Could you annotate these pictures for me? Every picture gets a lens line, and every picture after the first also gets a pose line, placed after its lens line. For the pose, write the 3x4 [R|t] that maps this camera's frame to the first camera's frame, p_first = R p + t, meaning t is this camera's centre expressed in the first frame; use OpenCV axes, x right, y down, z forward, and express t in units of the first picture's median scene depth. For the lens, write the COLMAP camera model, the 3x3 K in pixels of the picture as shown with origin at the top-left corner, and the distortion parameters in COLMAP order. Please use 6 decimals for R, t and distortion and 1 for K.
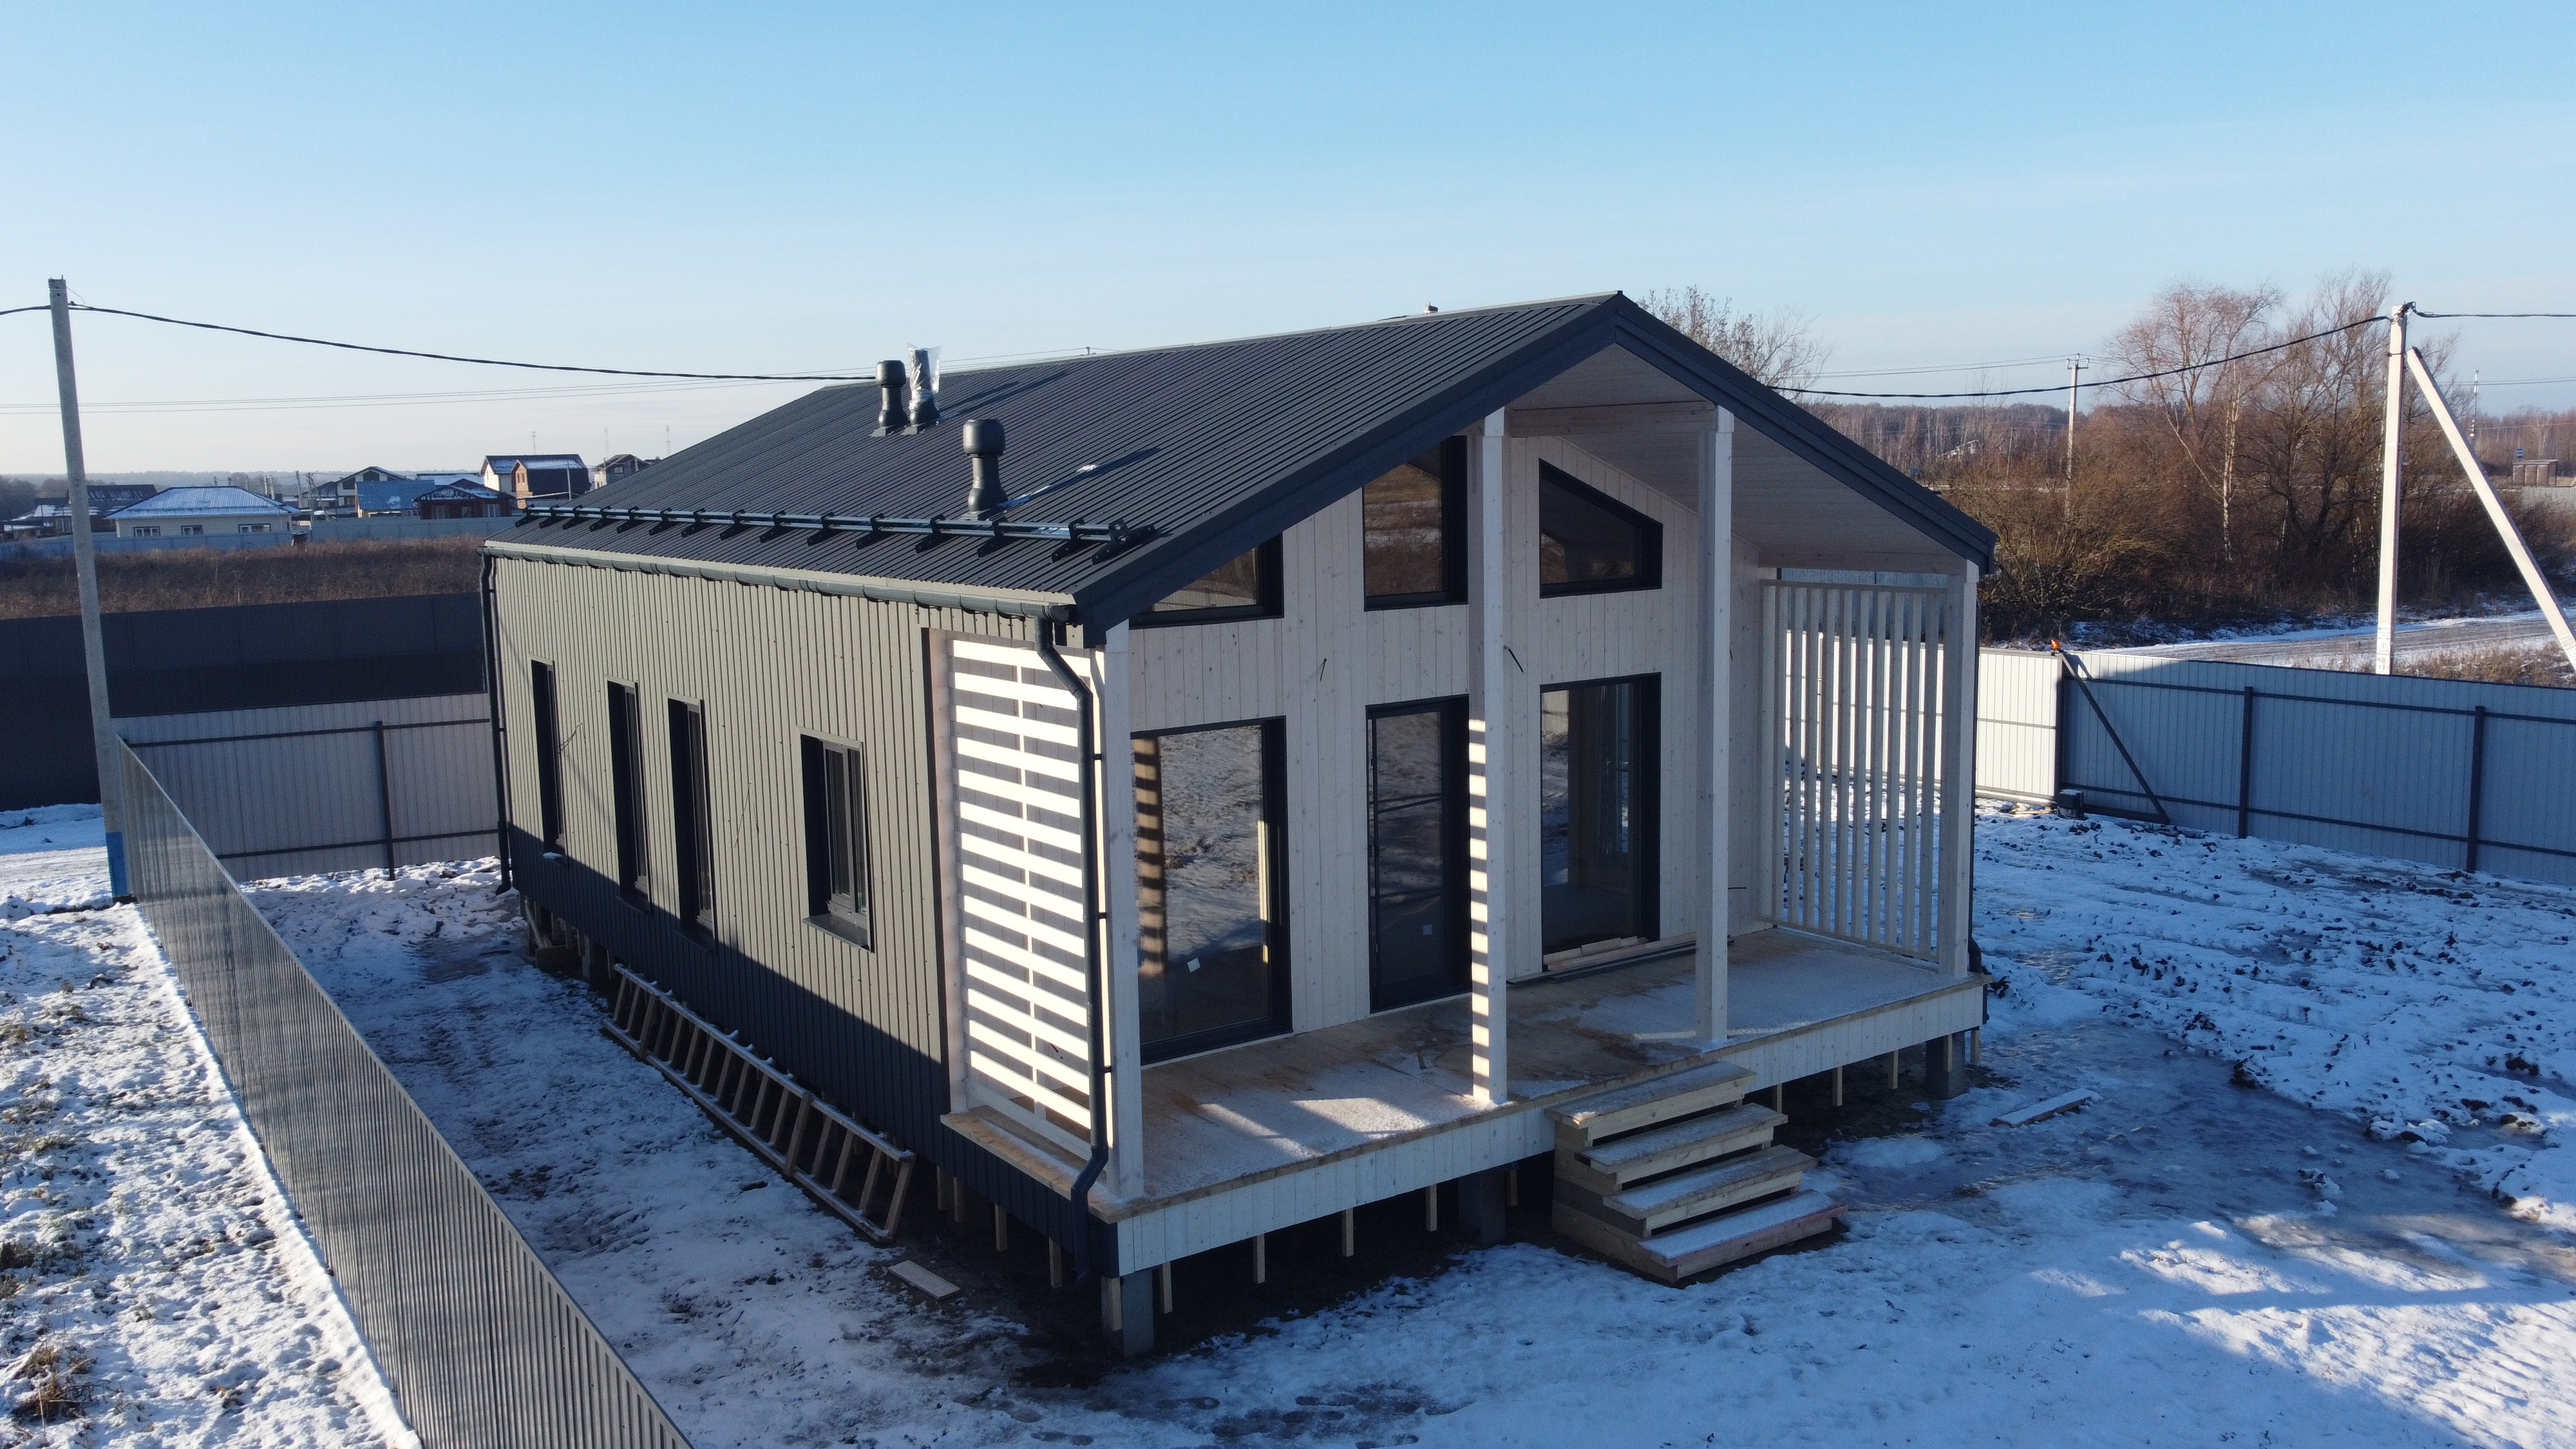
lens RADIAL K [[1940.8, 0, 1288.0], [0, 1940.8, 724.5], [0, 0, 1]] dist [0.001810, -0.003217]
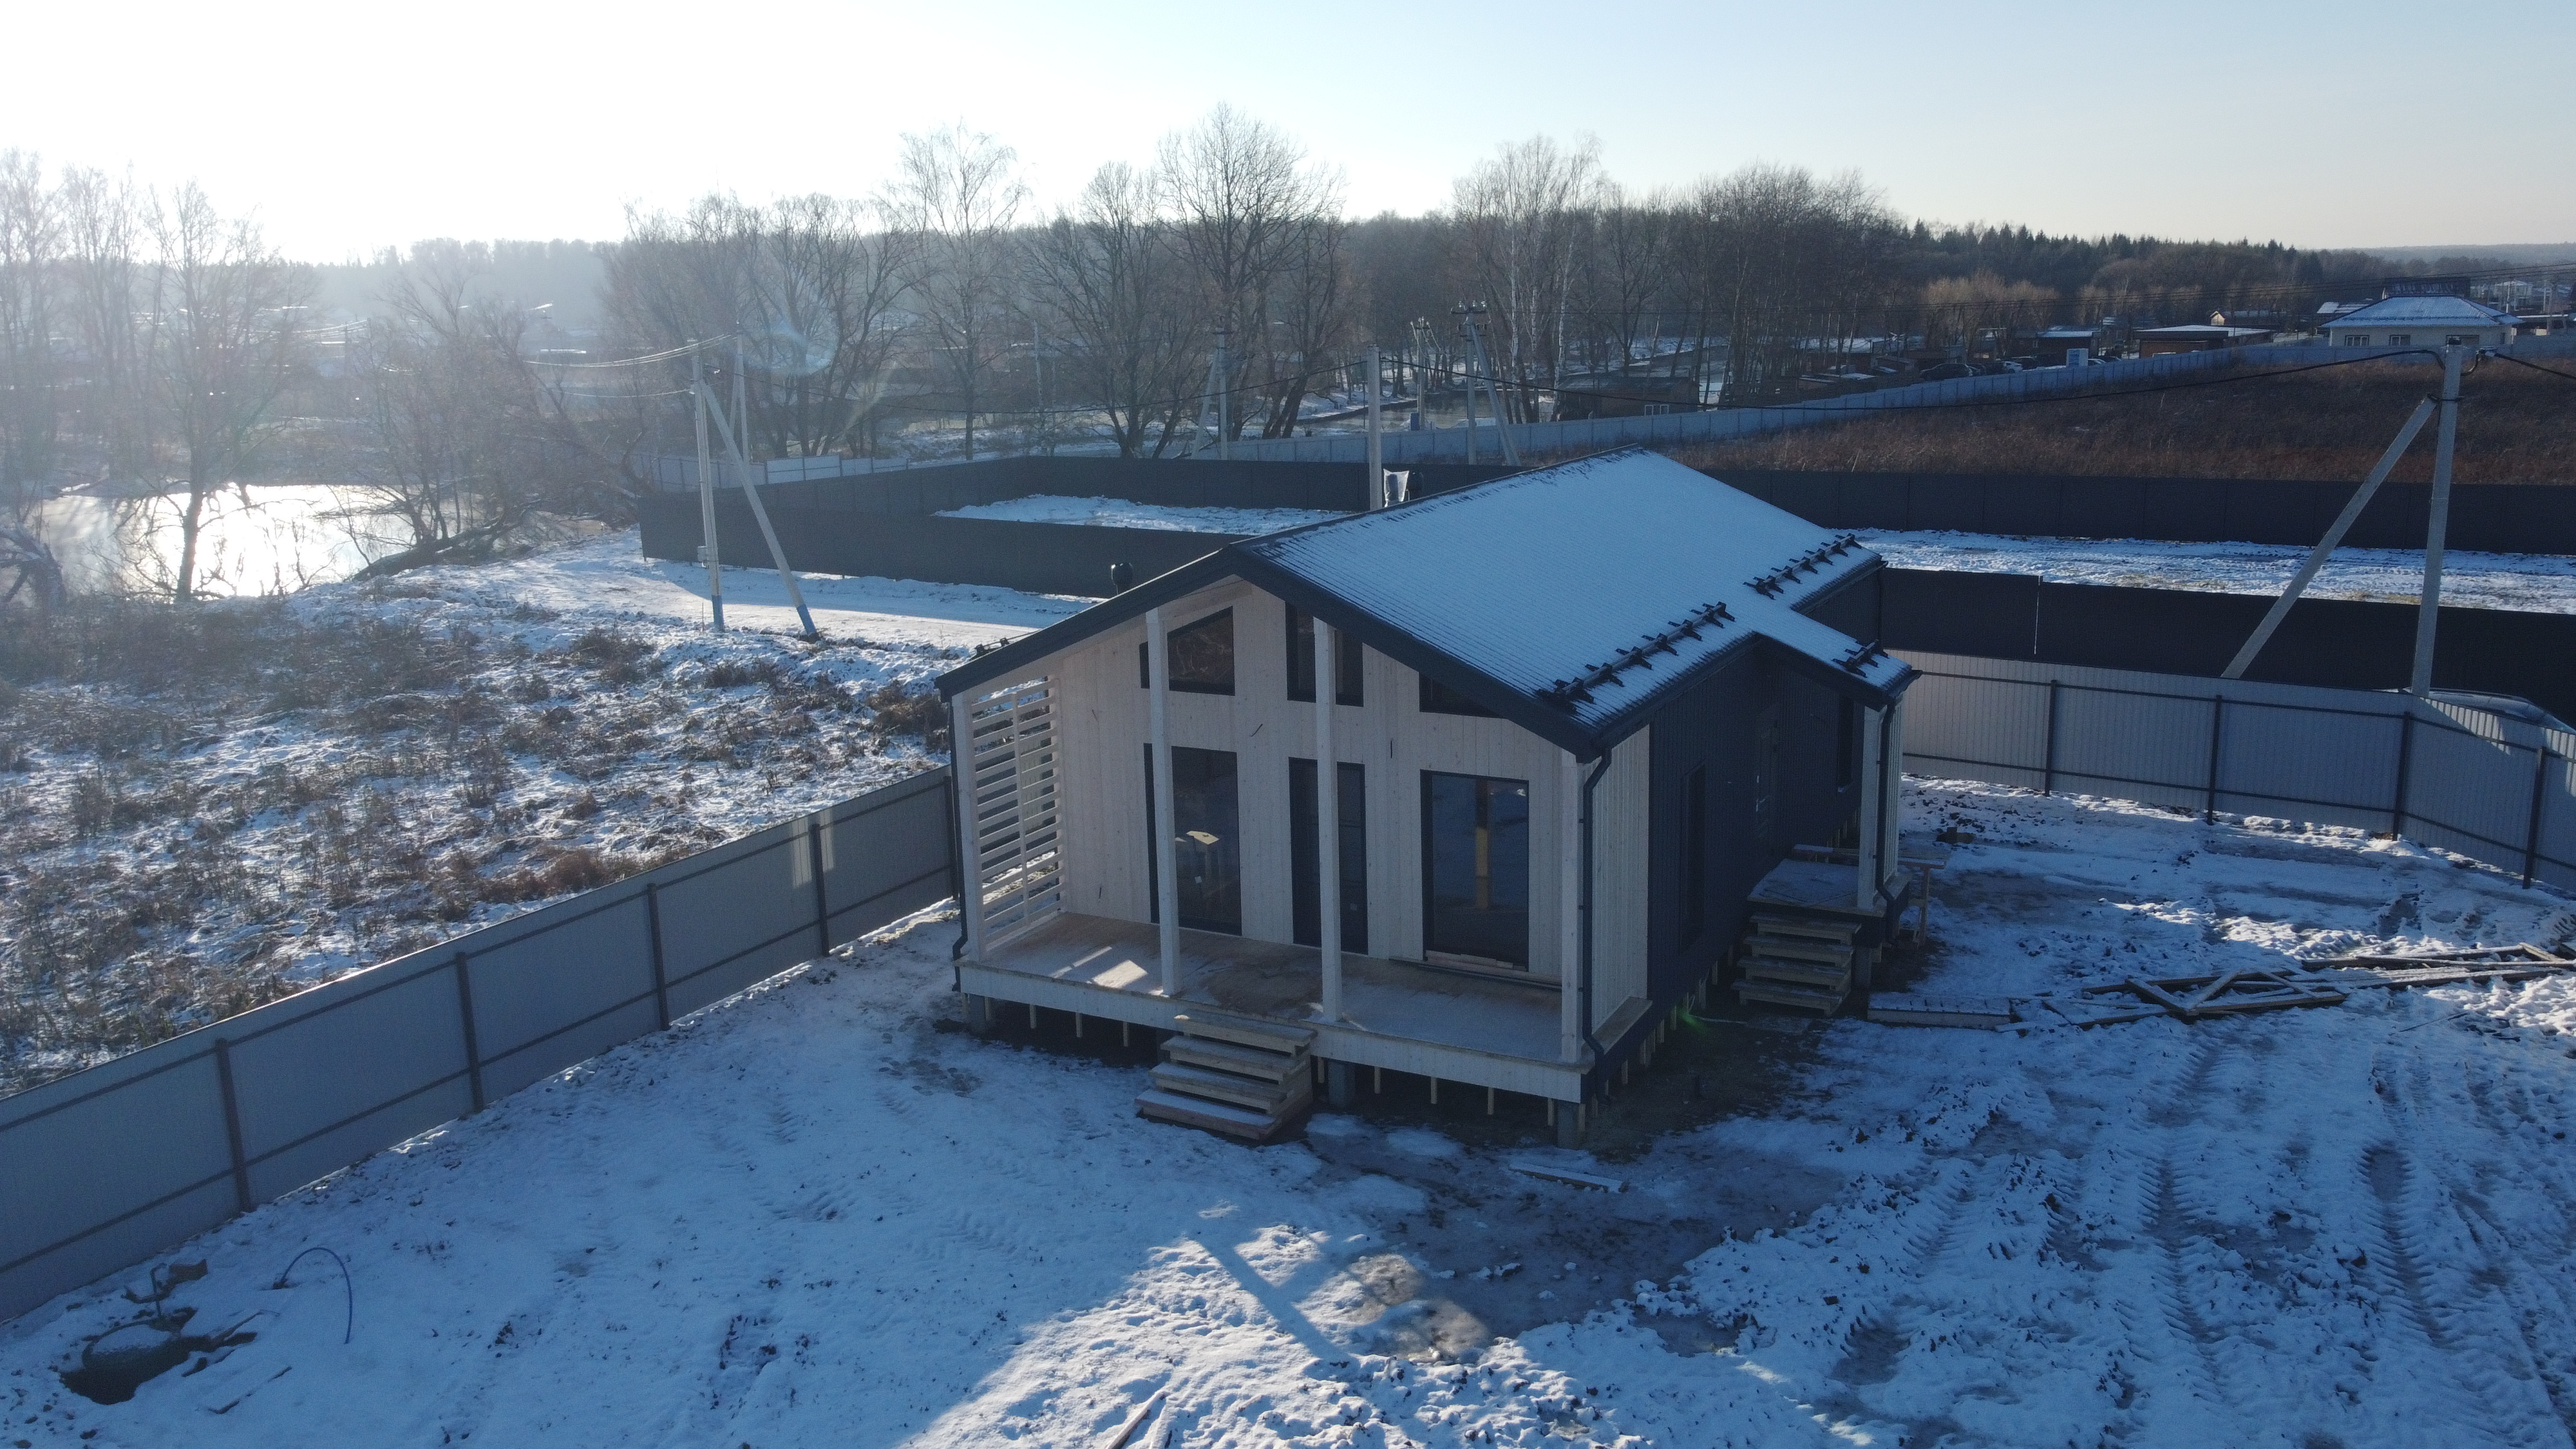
lens RADIAL K [[1942.1, 0, 1300.7], [0, 1942.1, 720.7], [0, 0, 1]] dist [0.004050, -0.006001]
pose [[0.448520, 0.199041, -0.871328, 1.609404], [-0.098987, 0.979953, 0.172900, -0.356024], [0.888275, 0.008701, 0.459230, 0.291596]]
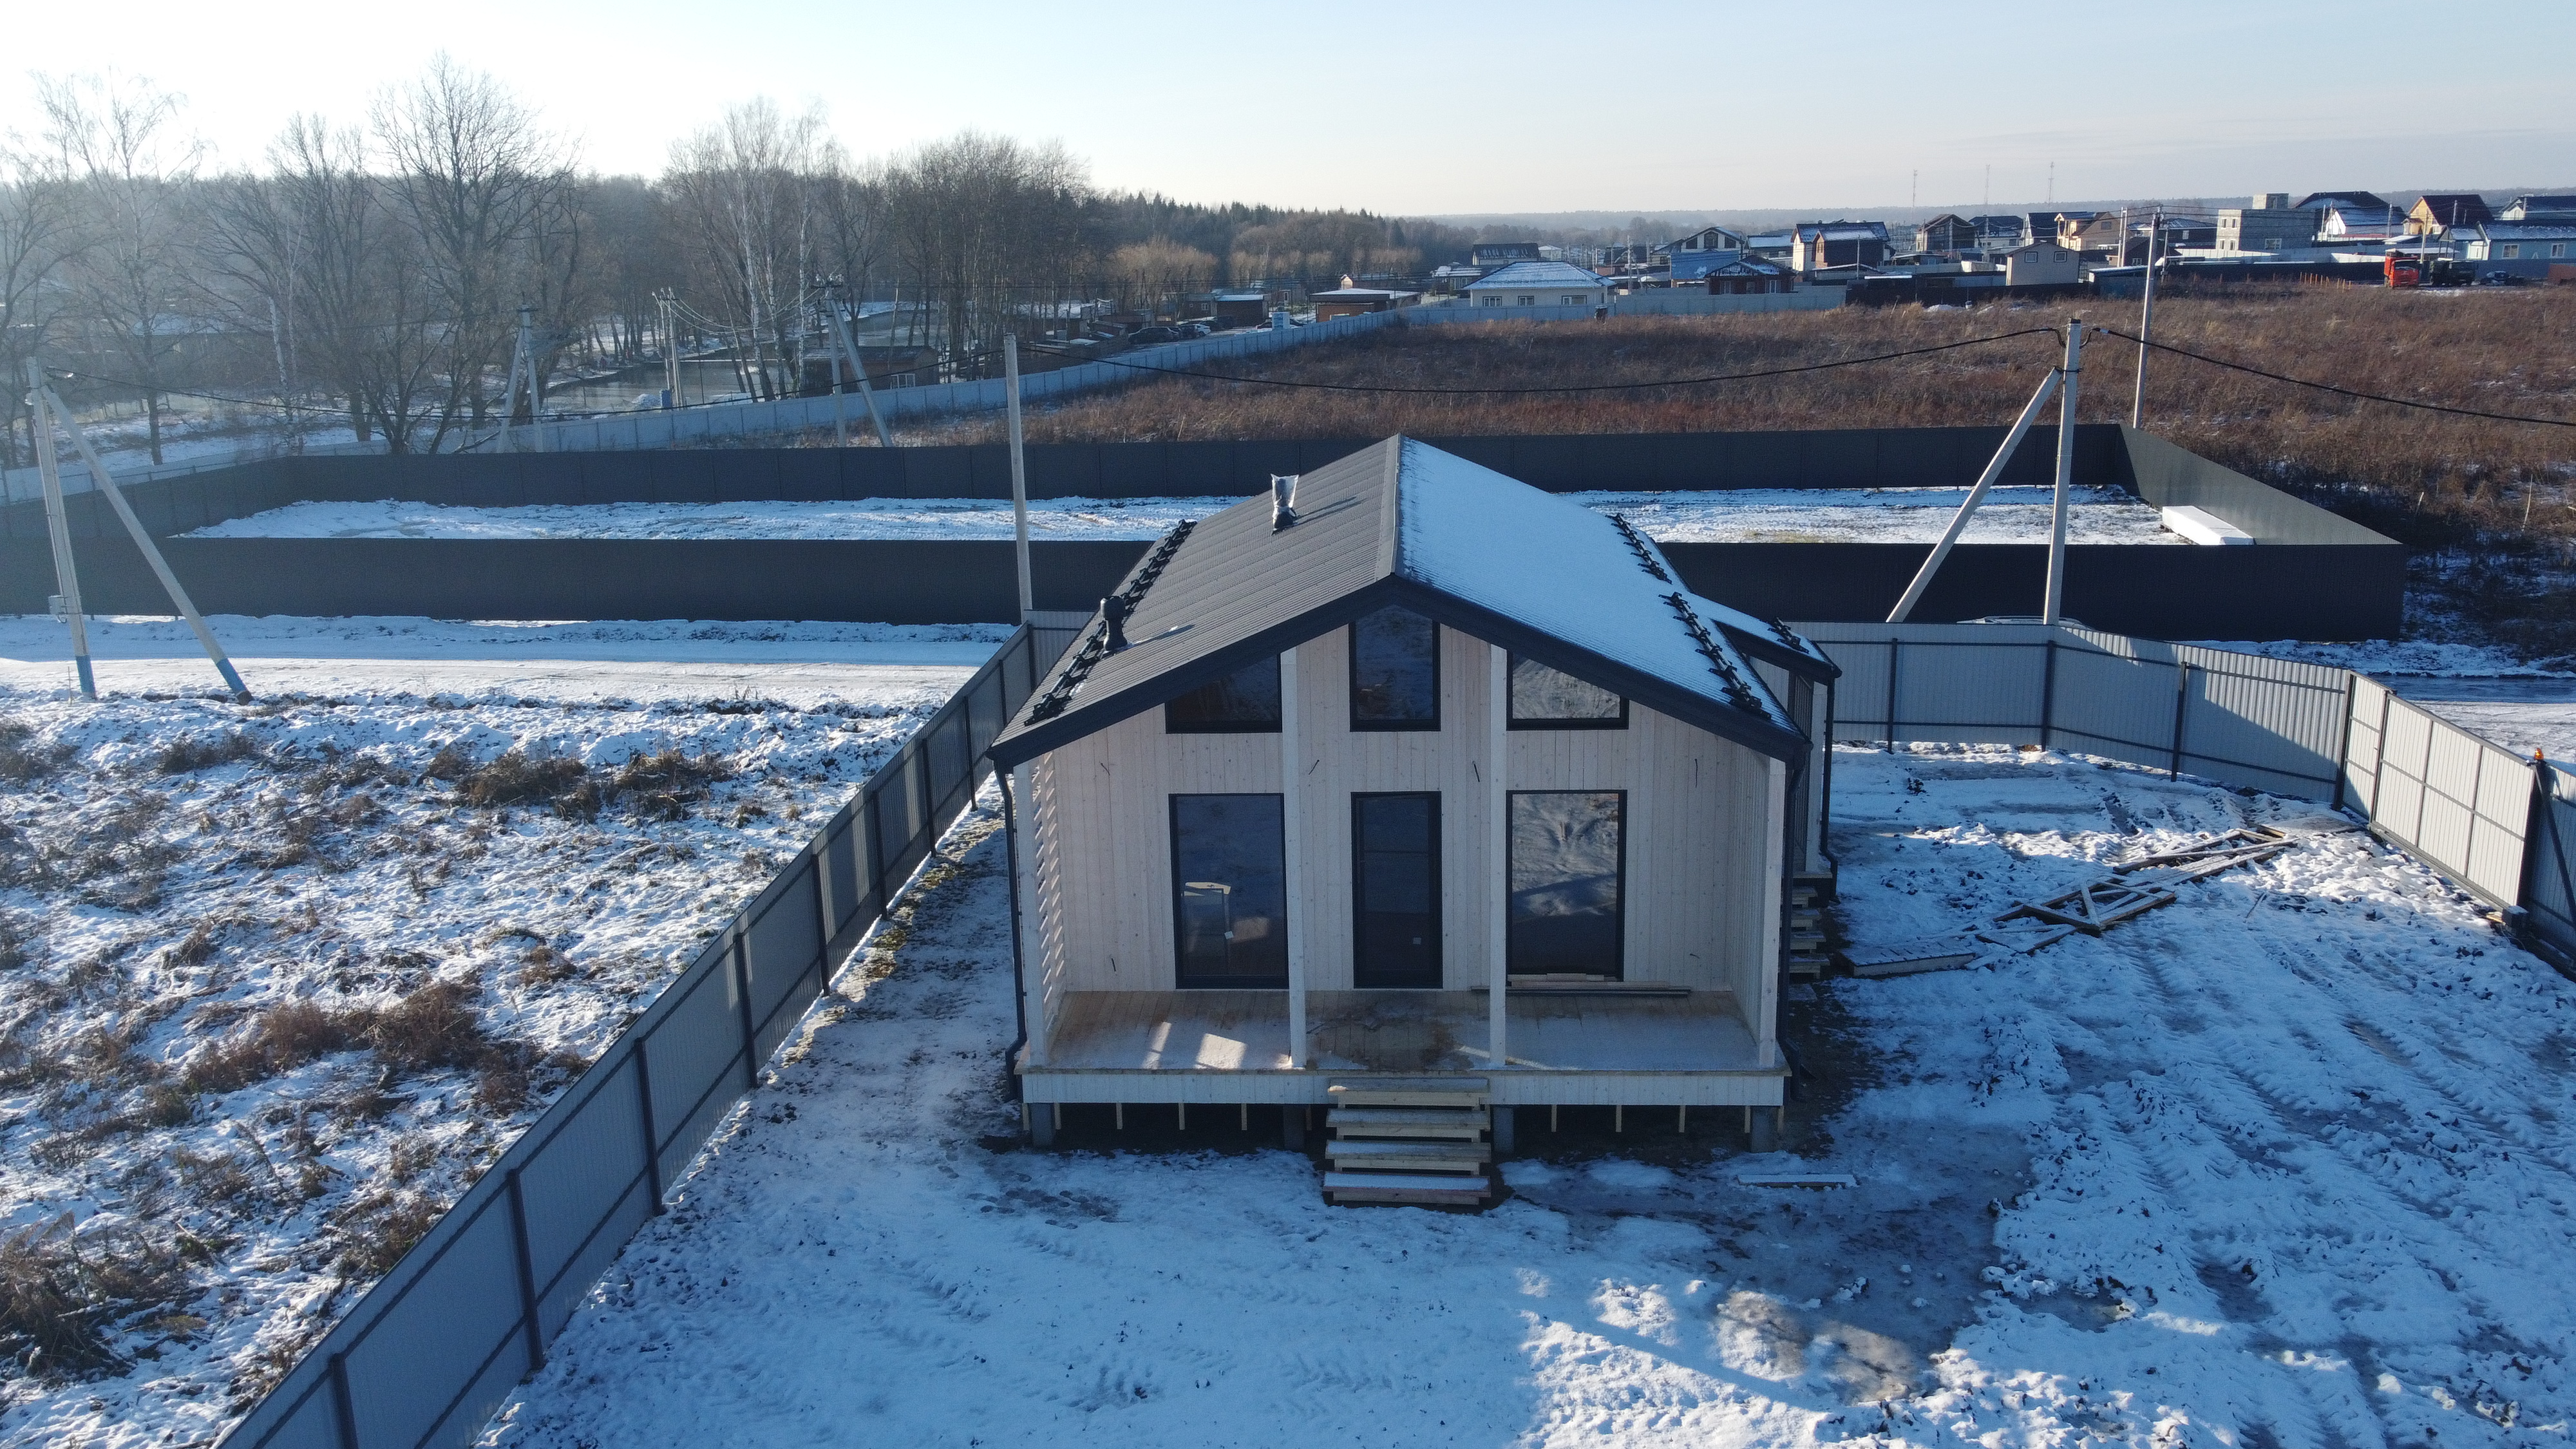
lens RADIAL K [[1940.8, 0, 1288.0], [0, 1940.8, 724.5], [0, 0, 1]] dist [0.001810, -0.003217]
pose [[0.780987, 0.153273, -0.605447, 1.007223], [-0.072097, 0.985063, 0.156374, -0.326038], [0.620372, -0.078475, 0.780372, -0.228765]]
